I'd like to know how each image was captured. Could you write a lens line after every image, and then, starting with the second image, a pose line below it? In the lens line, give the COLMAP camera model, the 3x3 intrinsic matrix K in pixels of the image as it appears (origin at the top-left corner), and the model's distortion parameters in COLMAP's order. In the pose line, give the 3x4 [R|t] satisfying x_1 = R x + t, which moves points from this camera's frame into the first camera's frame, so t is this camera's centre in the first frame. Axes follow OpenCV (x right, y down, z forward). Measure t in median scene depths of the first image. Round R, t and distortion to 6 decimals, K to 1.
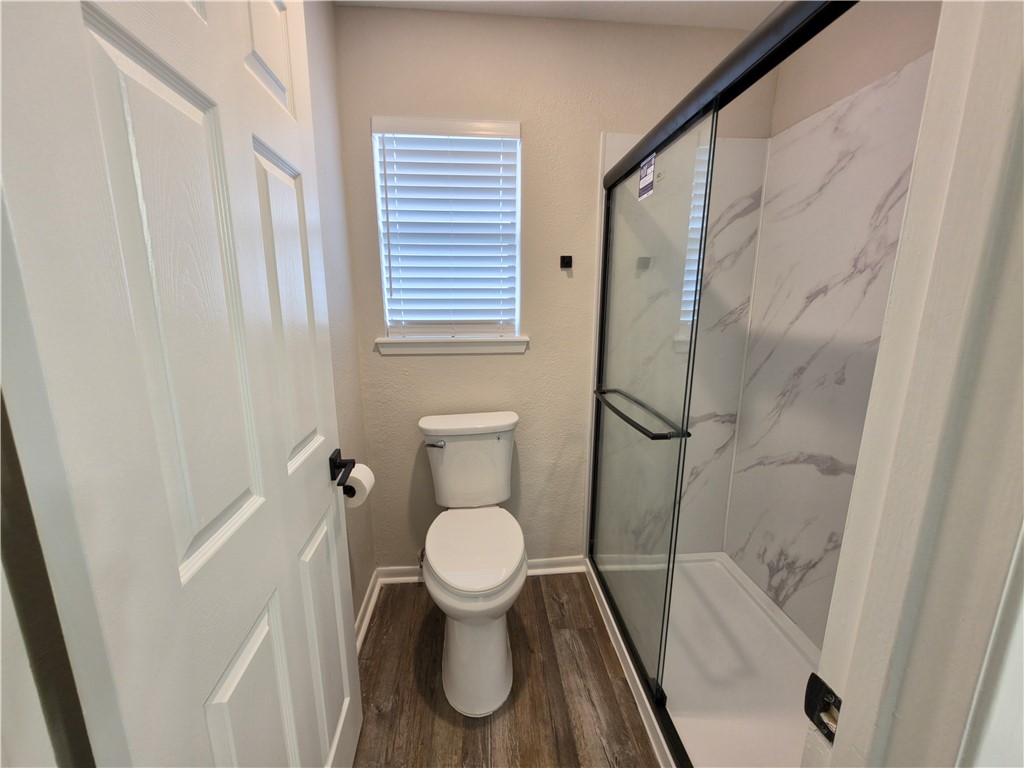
lens RADIAL K [[409.3, 0, 508.5], [0, 409.3, 383.7], [0, 0, 1]] dist [-0.004606, 0.000981]
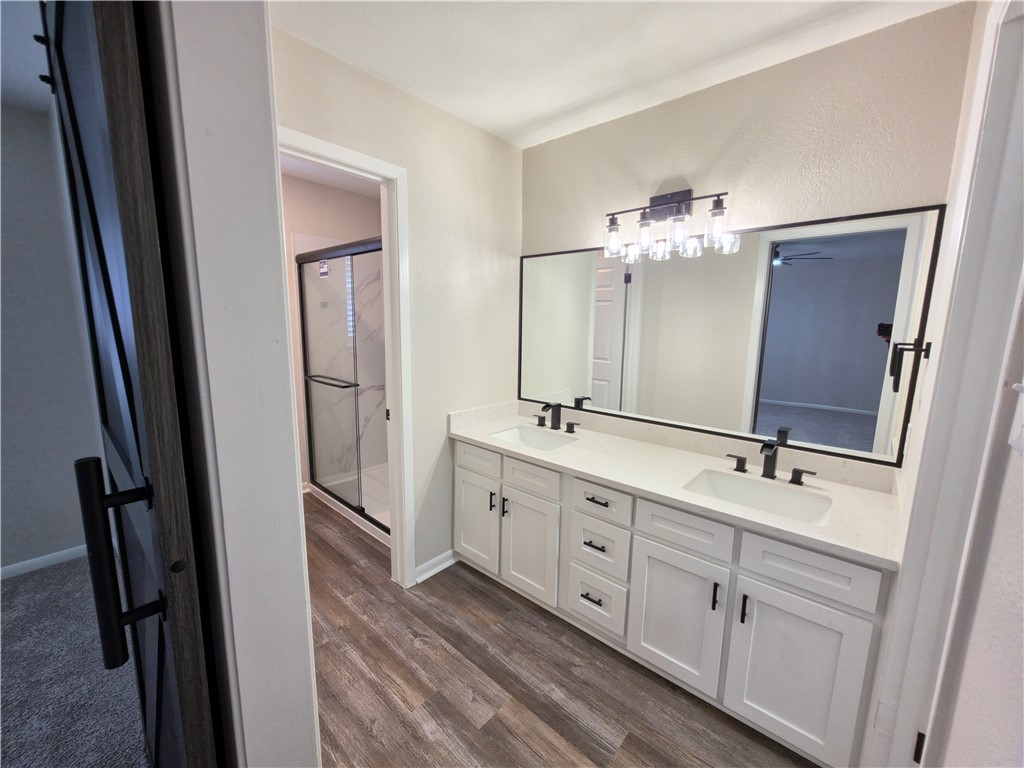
lens RADIAL K [[409.3, 0, 509.2], [0, 409.3, 385.4], [0, 0, 1]] dist [-0.004606, 0.000981]
pose [[0.724010, -0.096599, 0.682992, -0.344030], [0.125551, 0.992061, 0.007222, 0.148314], [-0.678267, 0.080522, 0.730390, -0.842540]]
